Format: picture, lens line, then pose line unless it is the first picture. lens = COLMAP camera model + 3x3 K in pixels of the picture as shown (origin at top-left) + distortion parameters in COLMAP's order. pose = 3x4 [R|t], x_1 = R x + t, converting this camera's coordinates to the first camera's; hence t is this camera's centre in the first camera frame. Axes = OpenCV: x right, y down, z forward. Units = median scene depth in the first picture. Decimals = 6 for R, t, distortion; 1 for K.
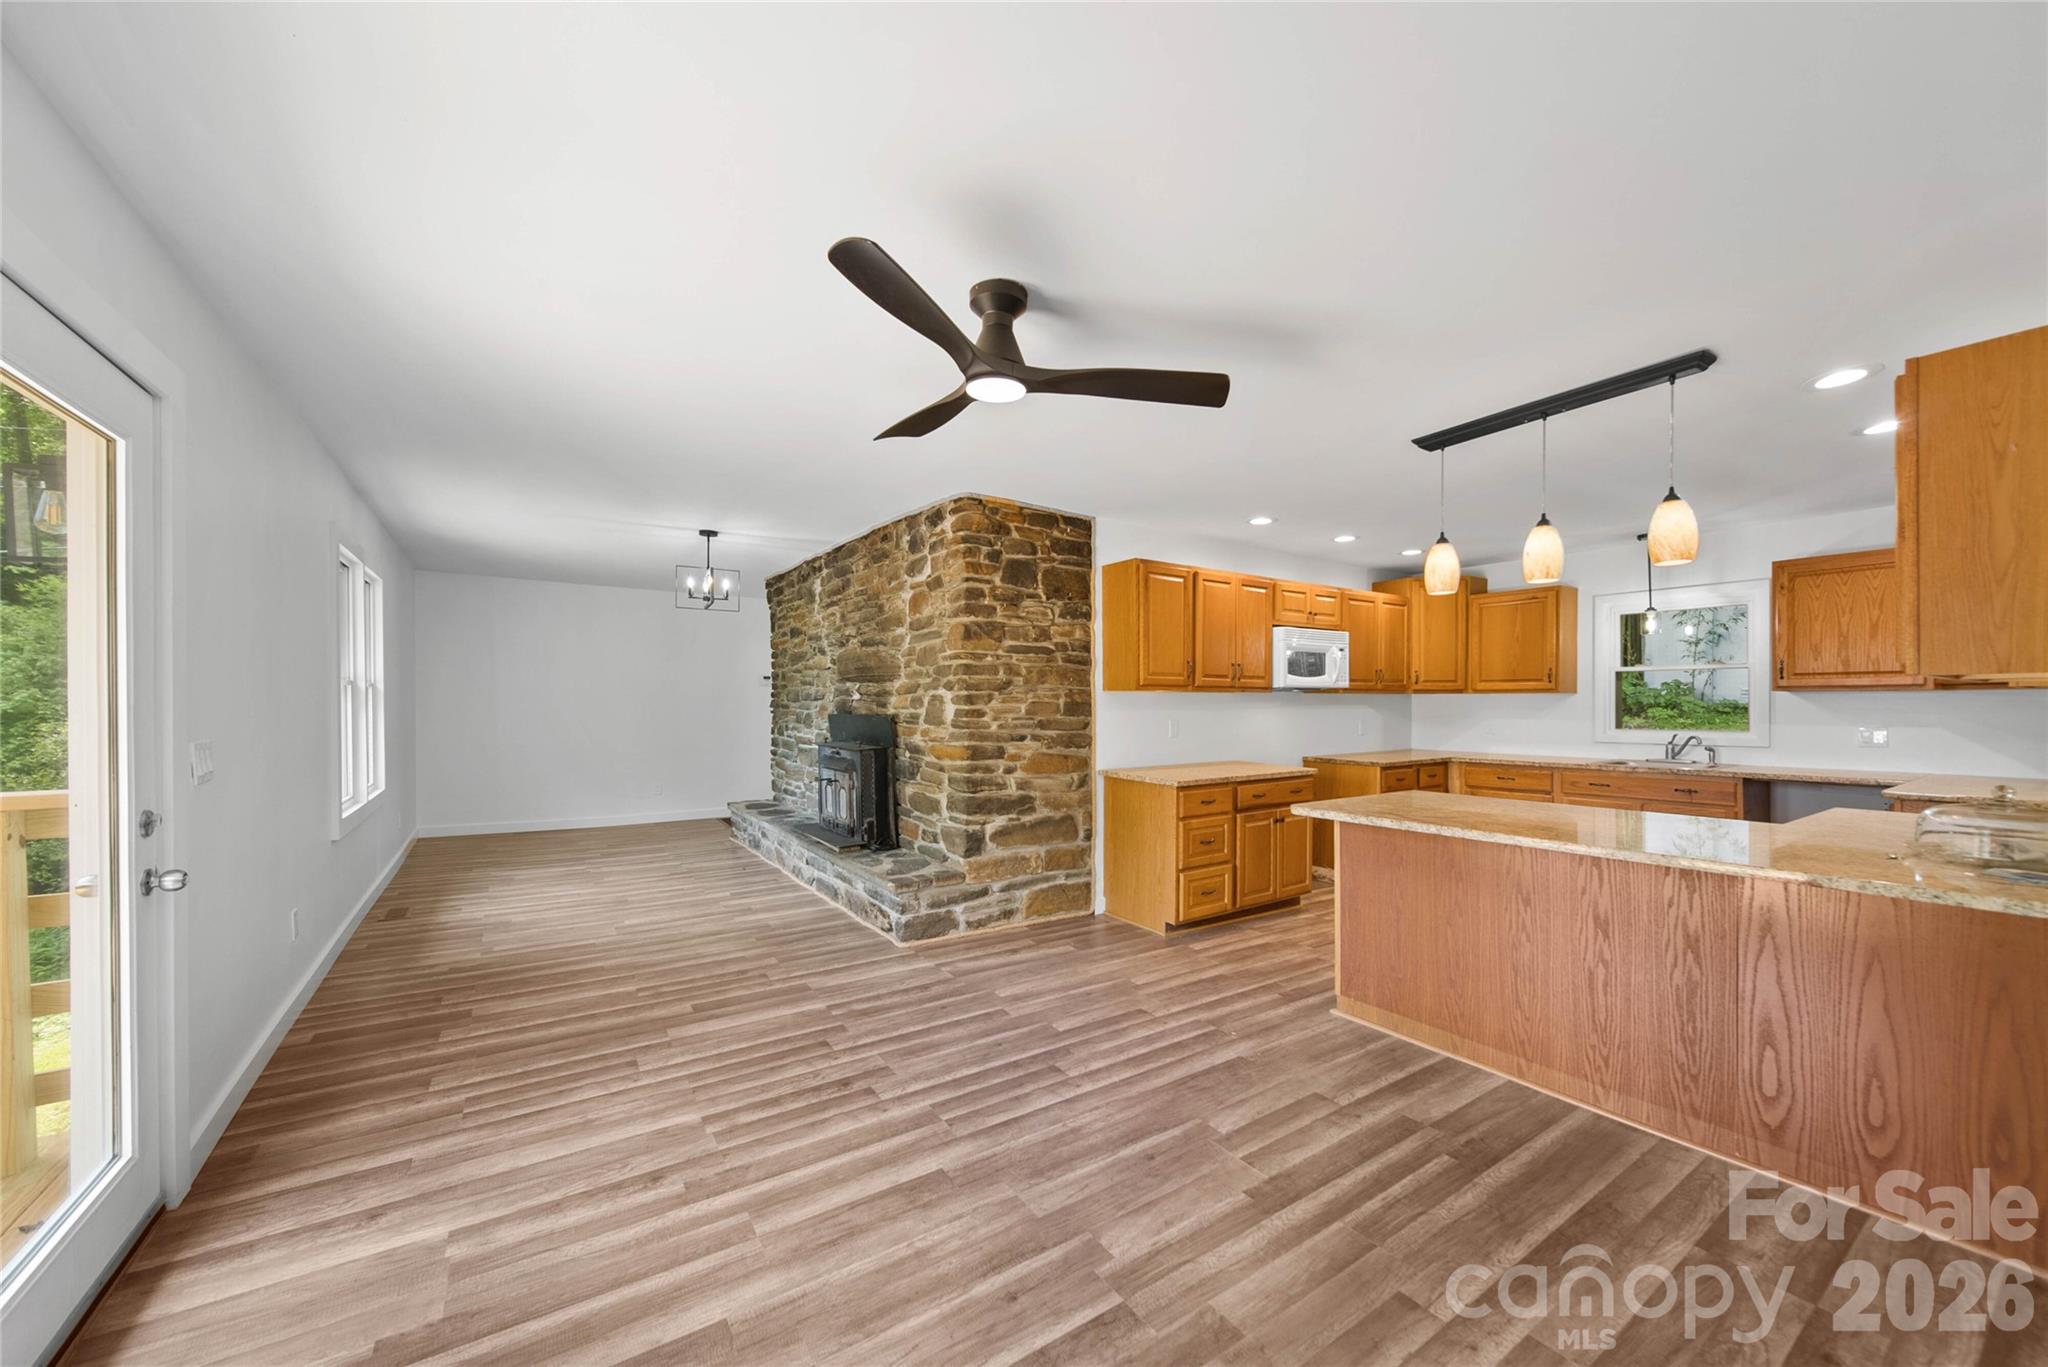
lens RADIAL K [[723.5, 0, 1021.1], [0, 723.5, 692.4], [0, 0, 1]] dist [-0.006421, -0.000273]
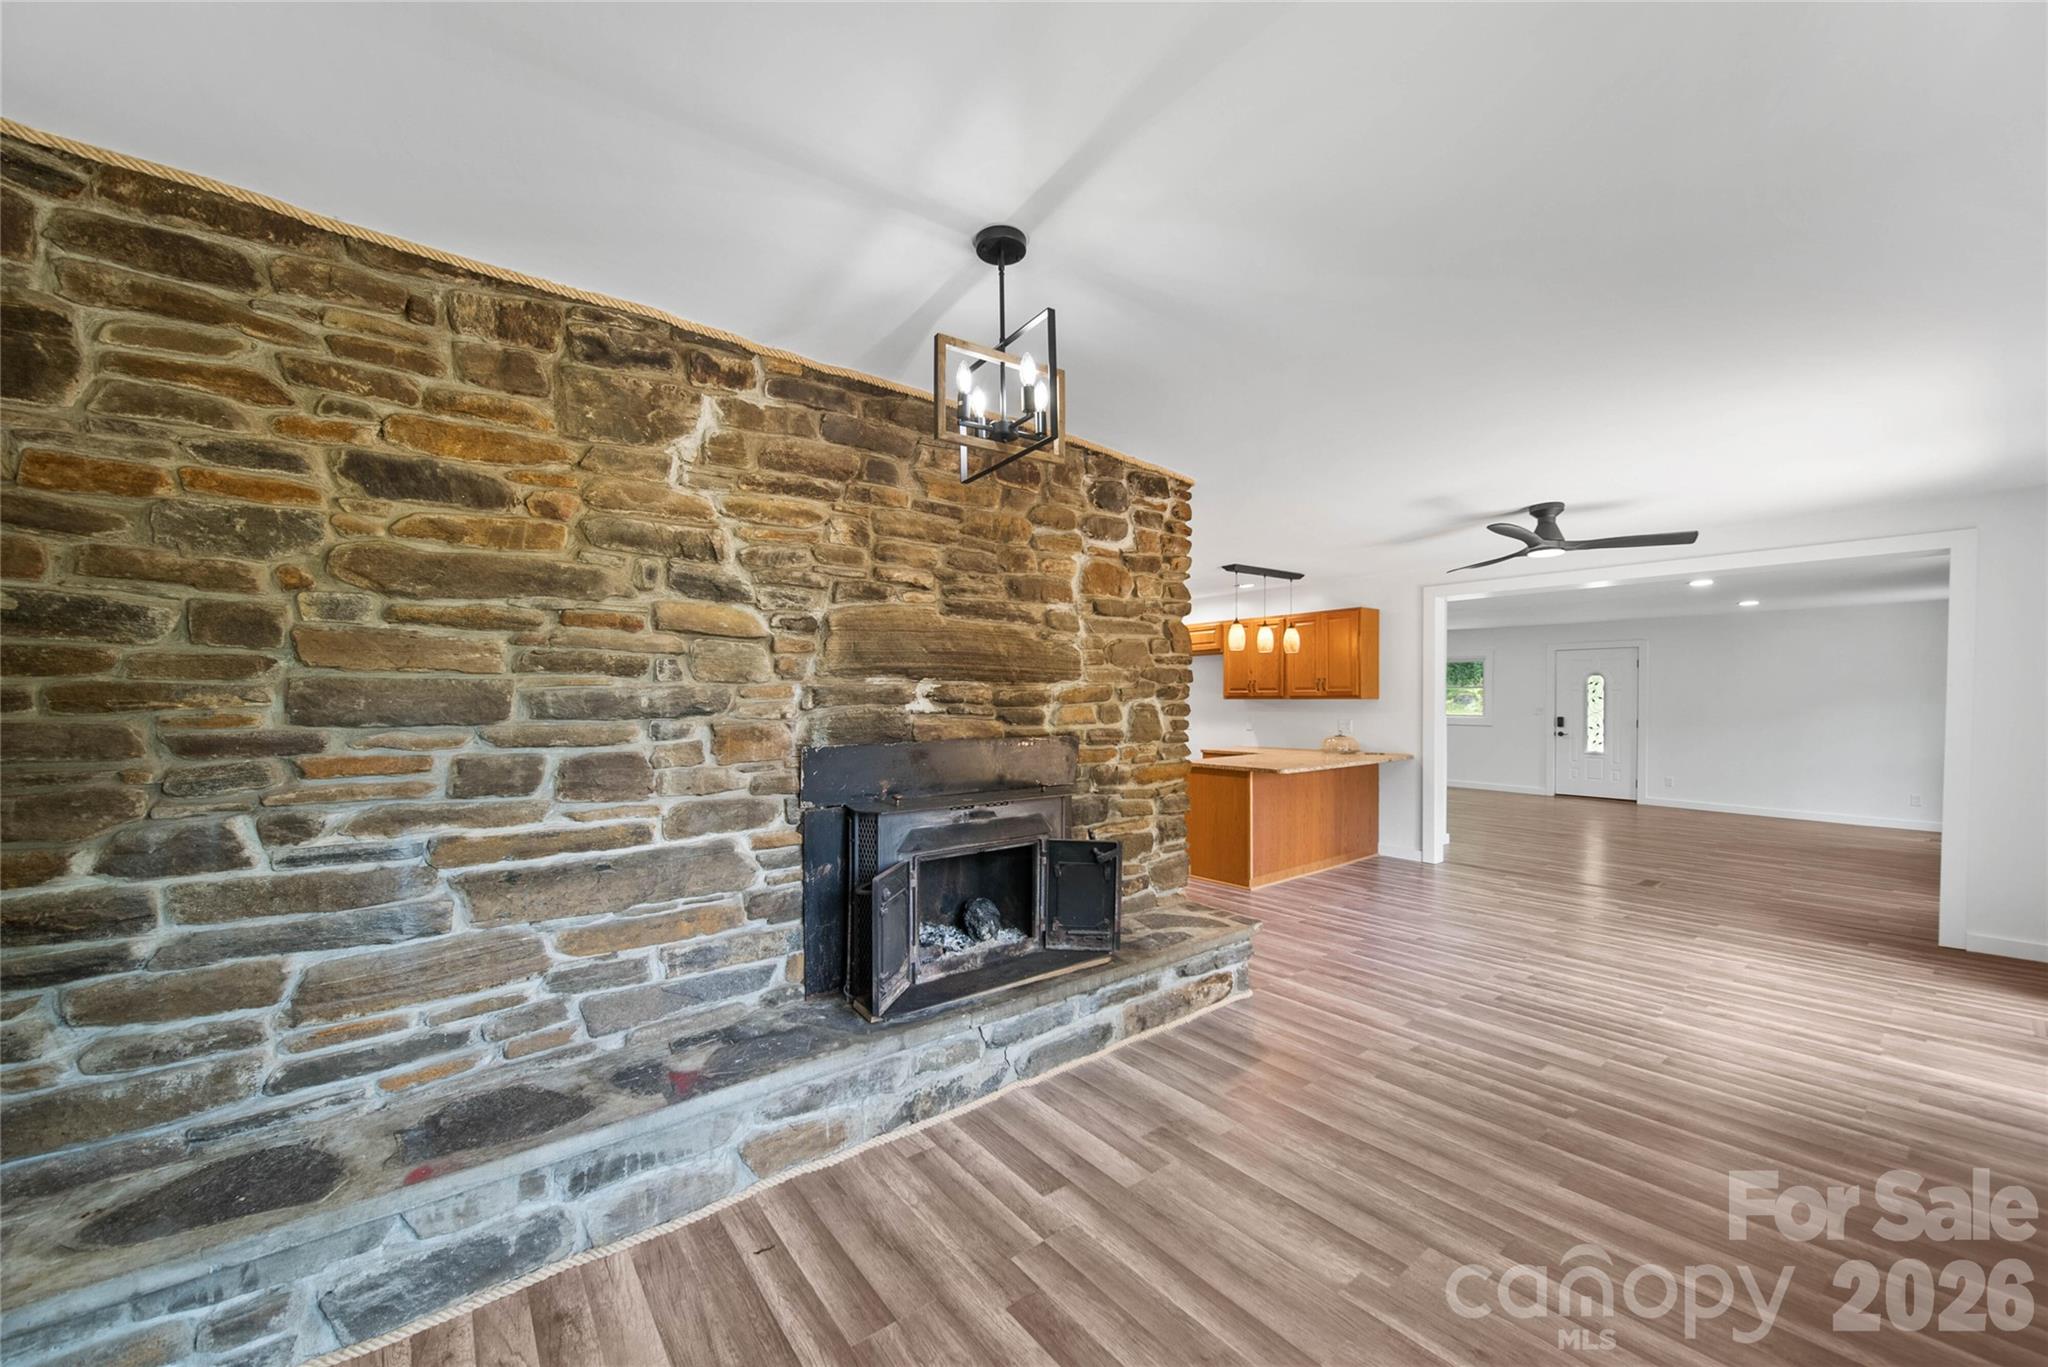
lens RADIAL K [[731.5, 0, 1019.6], [0, 731.5, 695.4], [0, 0, 1]] dist [0.000333, 0.000124]
pose [[-0.038876, 0.003566, 0.999238, -0.924784], [-0.014183, 0.999891, -0.004120, -0.001084], [-0.999143, -0.014332, -0.038821, 1.173792]]
